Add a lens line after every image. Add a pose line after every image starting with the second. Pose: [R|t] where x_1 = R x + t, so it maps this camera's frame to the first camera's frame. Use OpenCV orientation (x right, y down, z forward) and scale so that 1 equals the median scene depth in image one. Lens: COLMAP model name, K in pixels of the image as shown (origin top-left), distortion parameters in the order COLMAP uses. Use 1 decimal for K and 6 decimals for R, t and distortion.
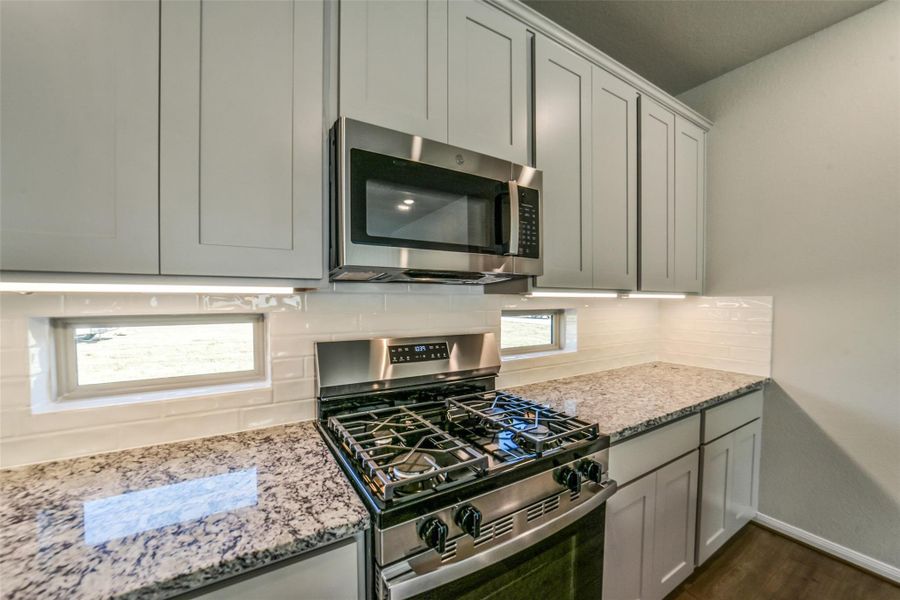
lens RADIAL K [[350.9, 0, 453.2], [0, 350.9, 299.0], [0, 0, 1]] dist [-0.039447, 0.009465]
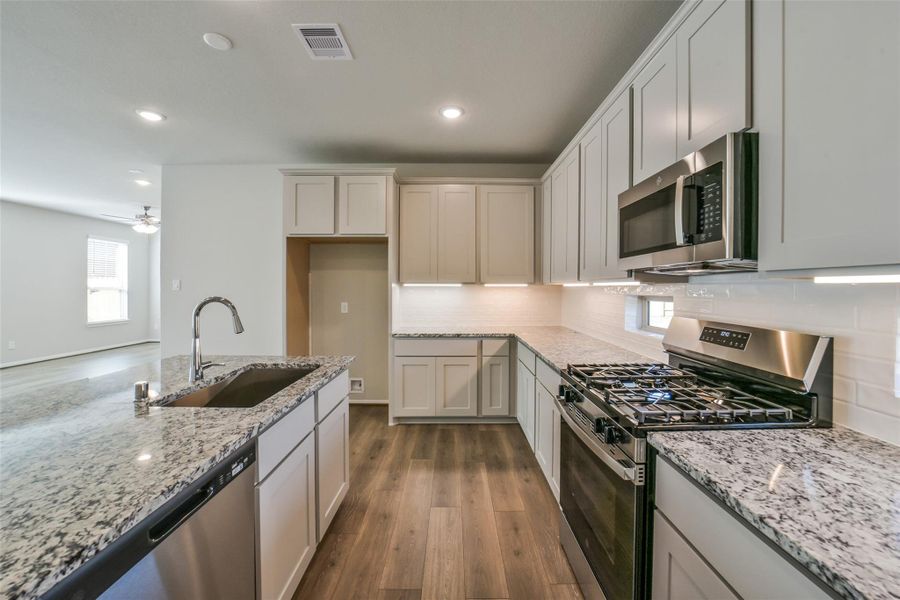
lens RADIAL K [[352.6, 0, 453.6], [0, 352.6, 287.2], [0, 0, 1]] dist [-0.037114, 0.006933]
pose [[-0.524350, -0.000916, -0.851502, 1.323098], [0.000671, 0.999999, -0.001489, -0.001096], [0.851503, -0.001352, -0.524349, 0.901280]]
